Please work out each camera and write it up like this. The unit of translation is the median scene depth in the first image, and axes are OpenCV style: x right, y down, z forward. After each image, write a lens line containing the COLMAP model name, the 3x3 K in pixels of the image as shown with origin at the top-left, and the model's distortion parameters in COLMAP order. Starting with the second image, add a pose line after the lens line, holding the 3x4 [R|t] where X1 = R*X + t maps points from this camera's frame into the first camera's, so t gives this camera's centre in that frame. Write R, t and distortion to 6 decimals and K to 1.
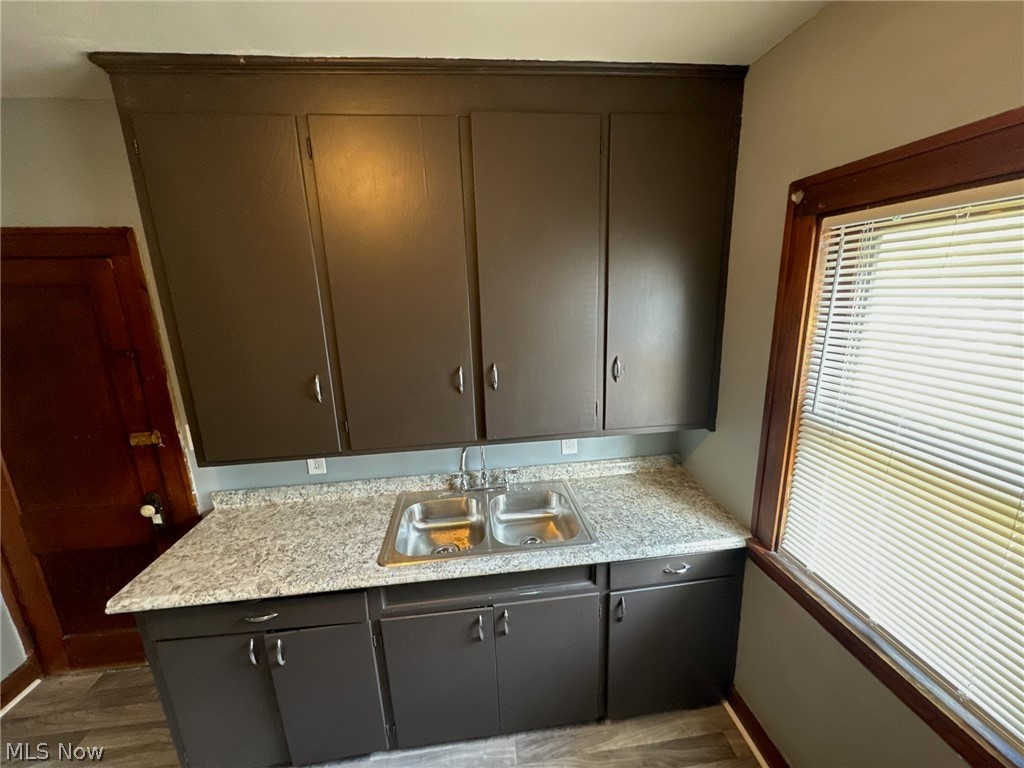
lens RADIAL K [[406.0, 0, 511.6], [0, 406.0, 384.8], [0, 0, 1]] dist [-0.000362, -0.000838]
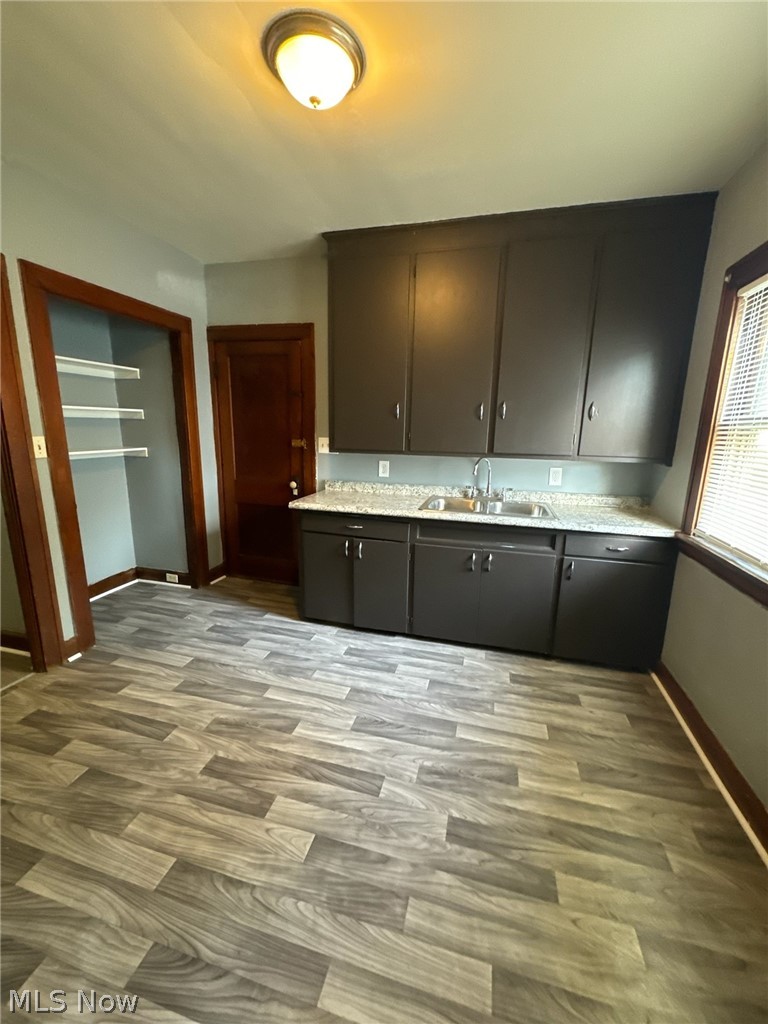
lens RADIAL K [[406.0, 0, 386.5], [0, 406.0, 511.6], [0, 0, 1]] dist [-0.000362, -0.000838]
pose [[0.930360, 0.128430, -0.343418, 0.113838], [-0.134884, 0.990848, 0.005136, 0.383256], [0.340935, 0.041543, 0.939169, -0.552833]]
